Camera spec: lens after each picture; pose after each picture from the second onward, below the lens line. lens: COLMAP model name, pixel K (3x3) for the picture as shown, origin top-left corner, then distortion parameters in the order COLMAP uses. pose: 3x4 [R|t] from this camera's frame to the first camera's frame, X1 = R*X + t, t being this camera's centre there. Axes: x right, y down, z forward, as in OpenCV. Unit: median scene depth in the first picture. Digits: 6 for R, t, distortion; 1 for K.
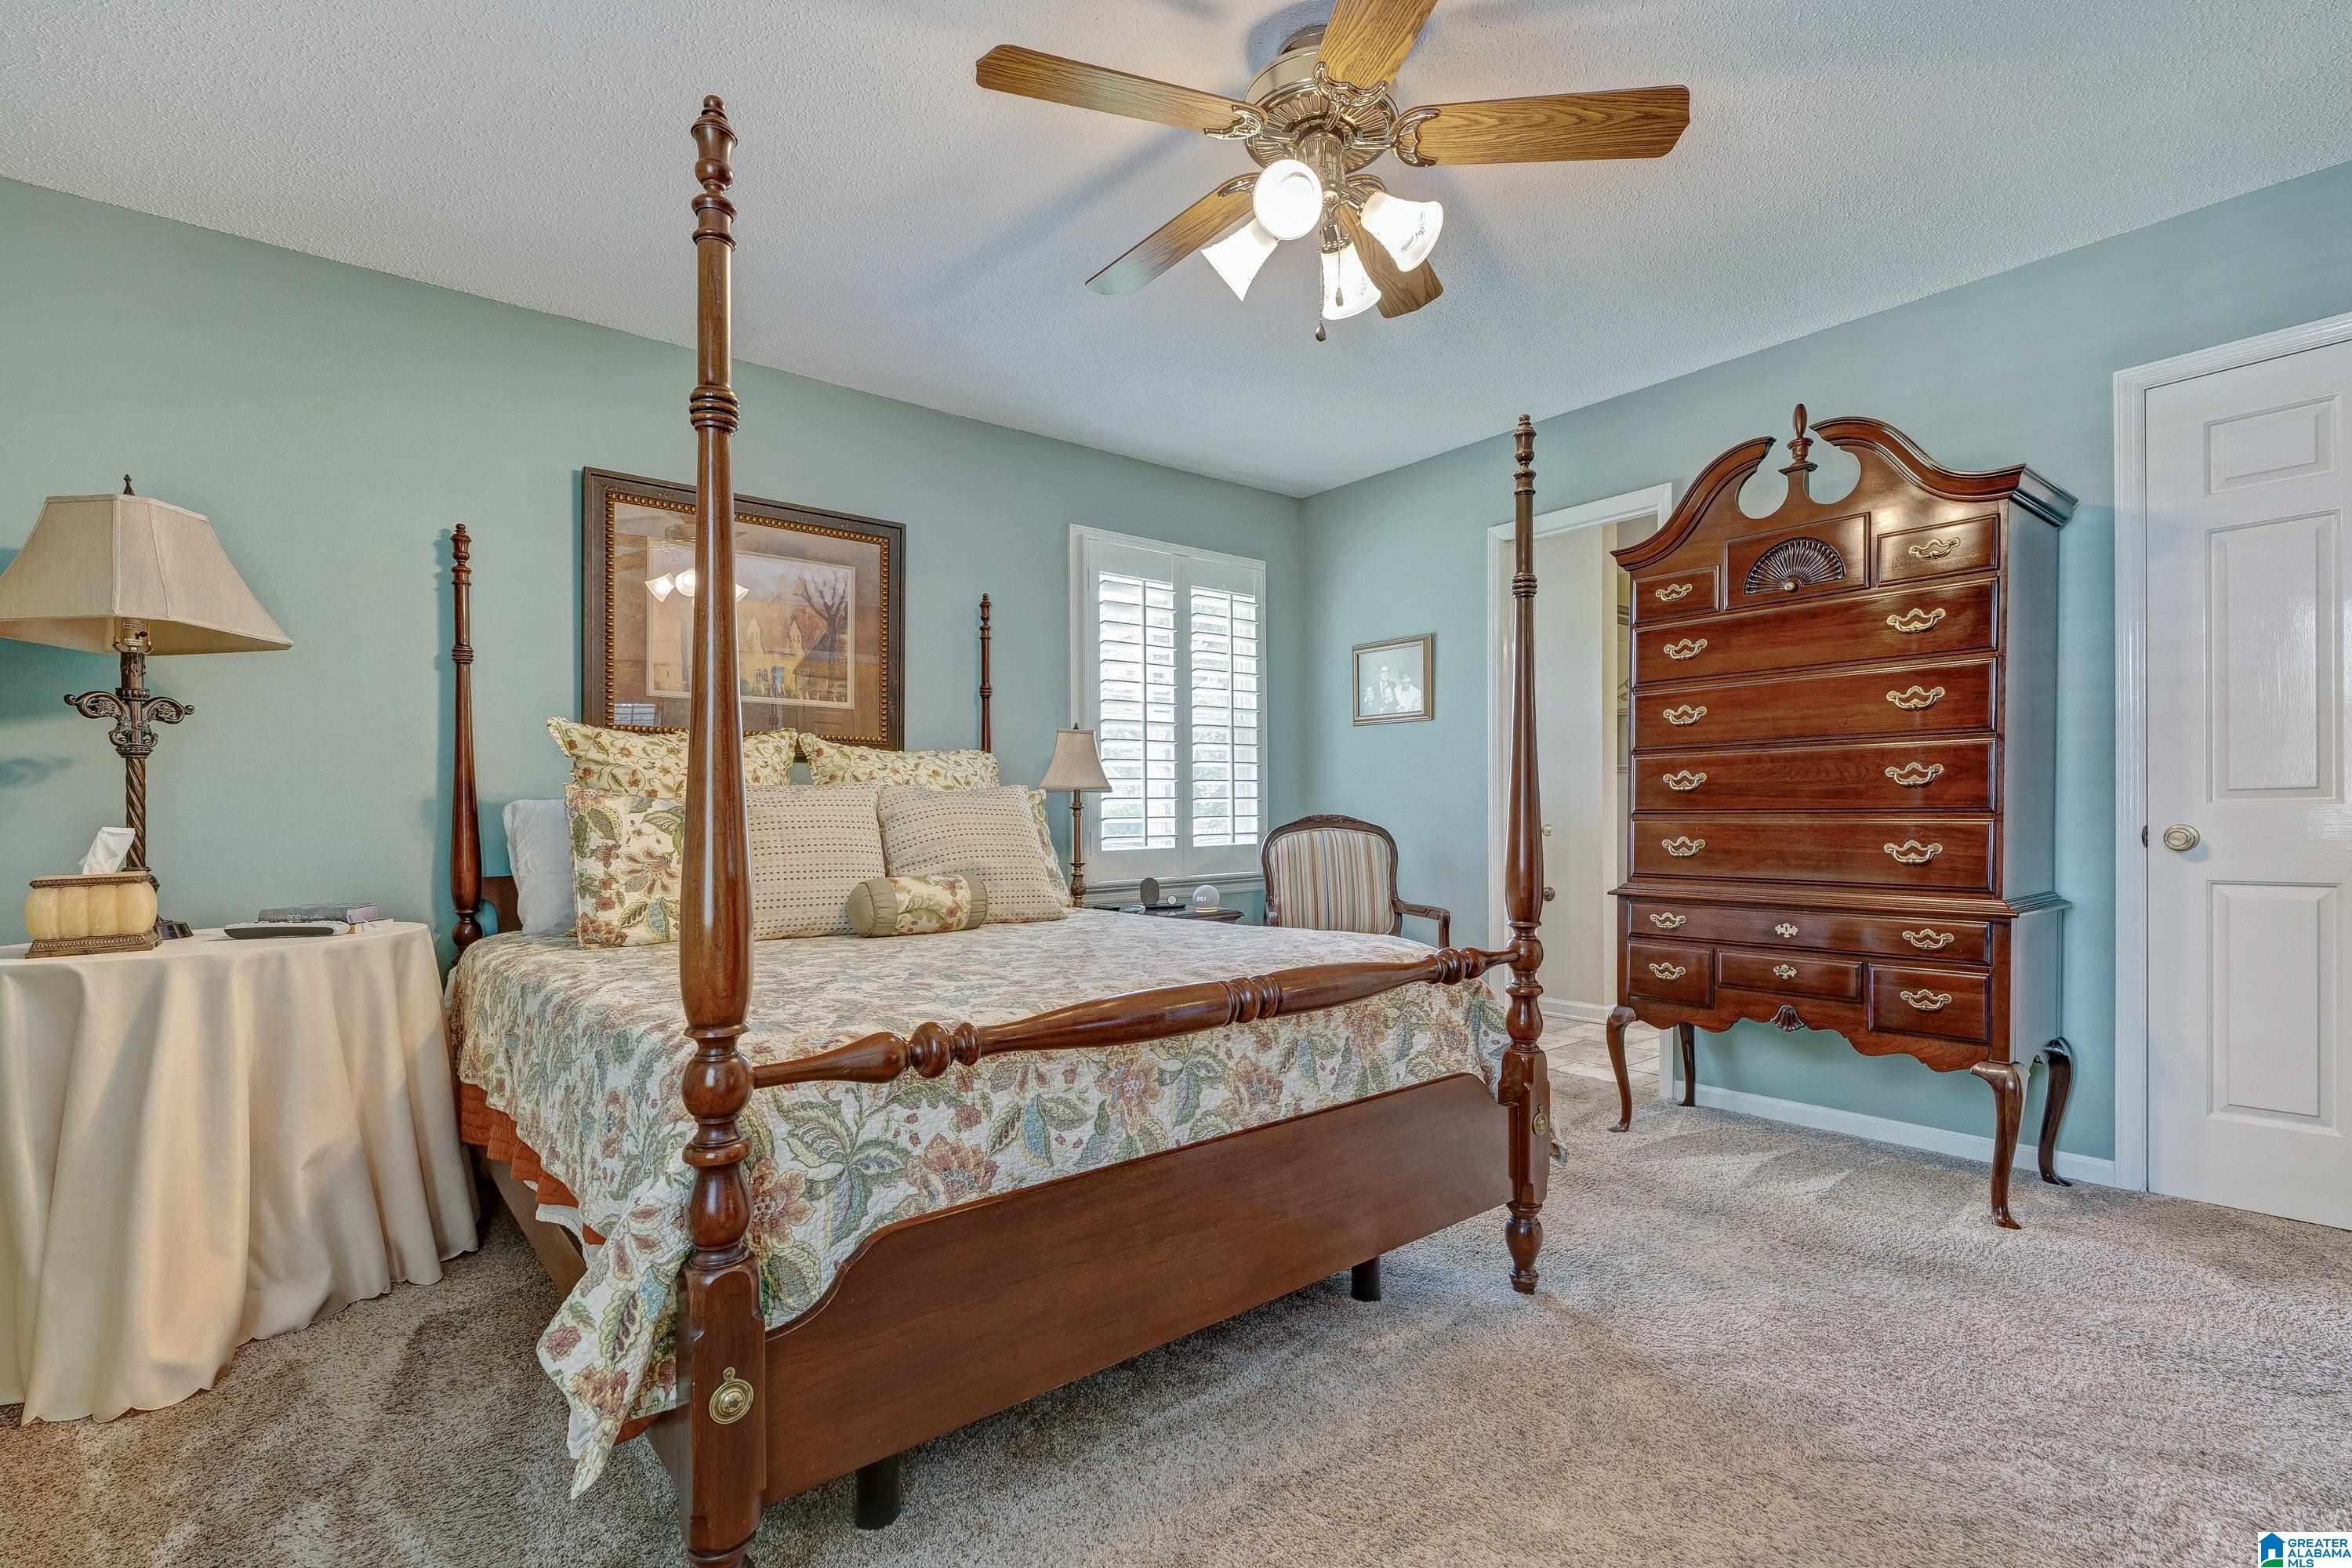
lens RADIAL K [[1080.3, 0, 1185.7], [0, 1080.3, 810.7], [0, 0, 1]] dist [-0.002209, 0.001136]
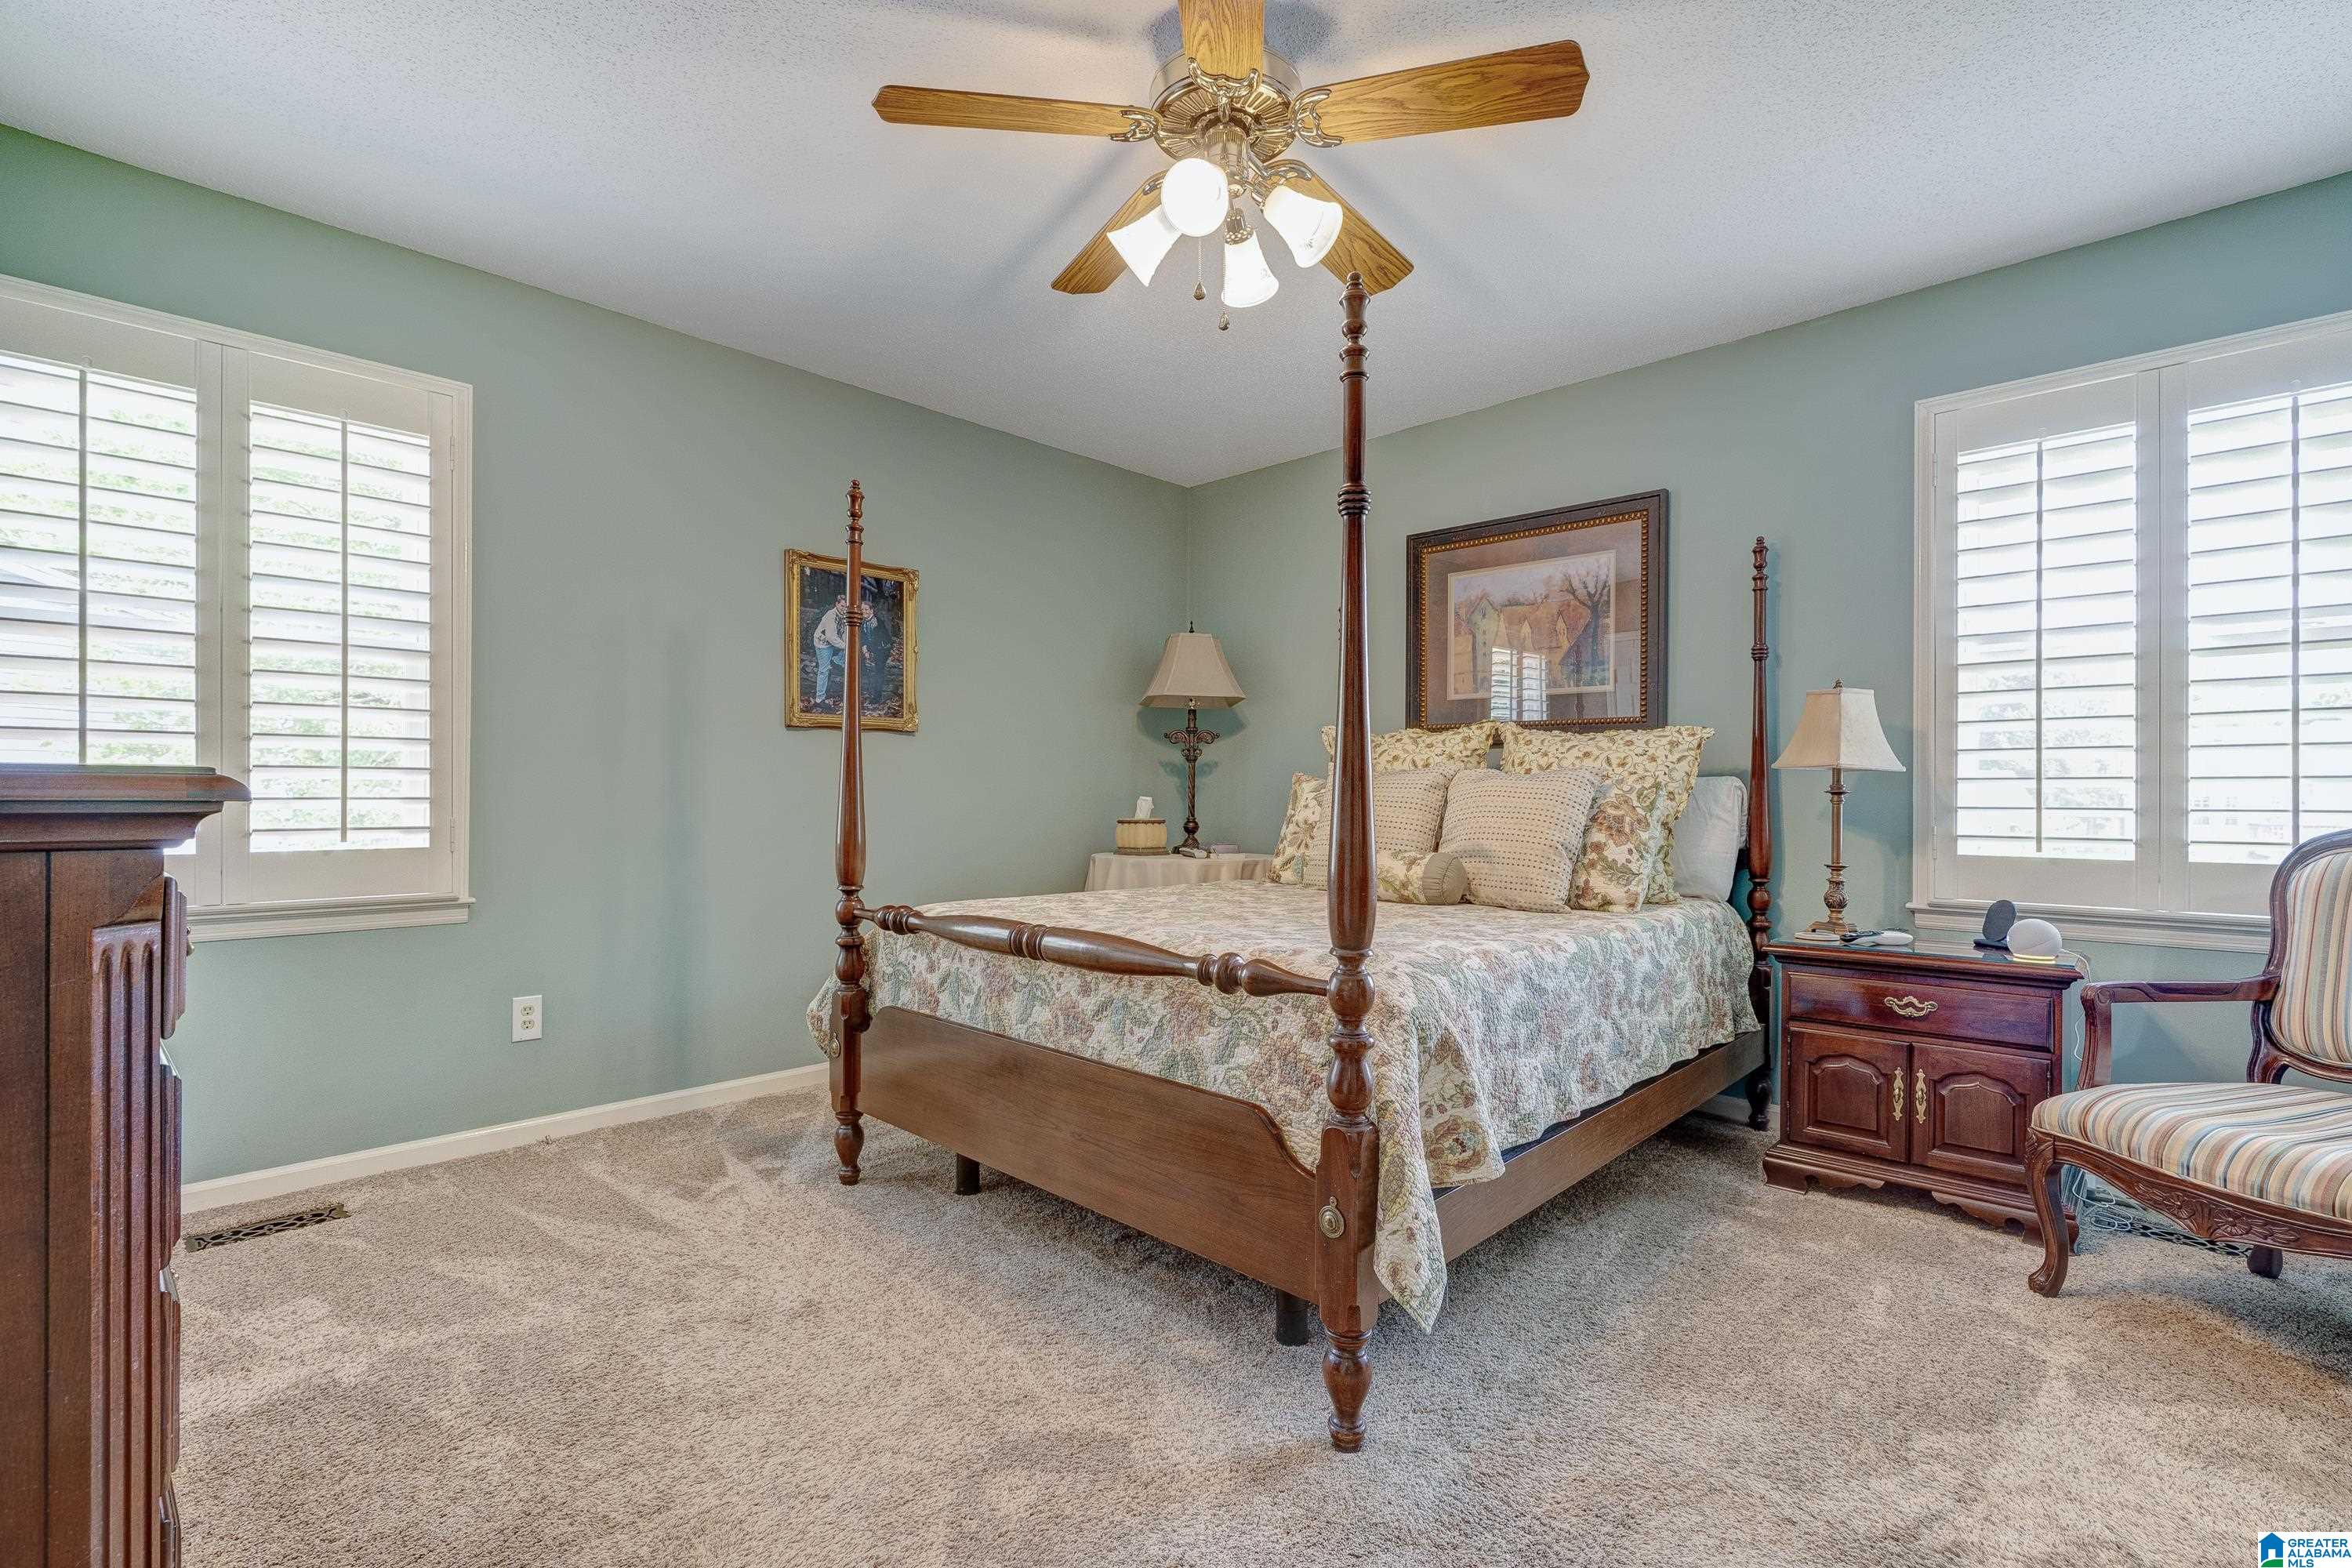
lens RADIAL K [[1080.3, 0, 1178.3], [0, 1080.3, 778.5], [0, 0, 1]] dist [-0.002209, 0.001136]
pose [[0.100144, -0.001831, -0.994971, 0.776913], [-0.004965, 0.999985, -0.002340, -0.010577], [0.994961, 0.005175, 0.100133, 0.596307]]
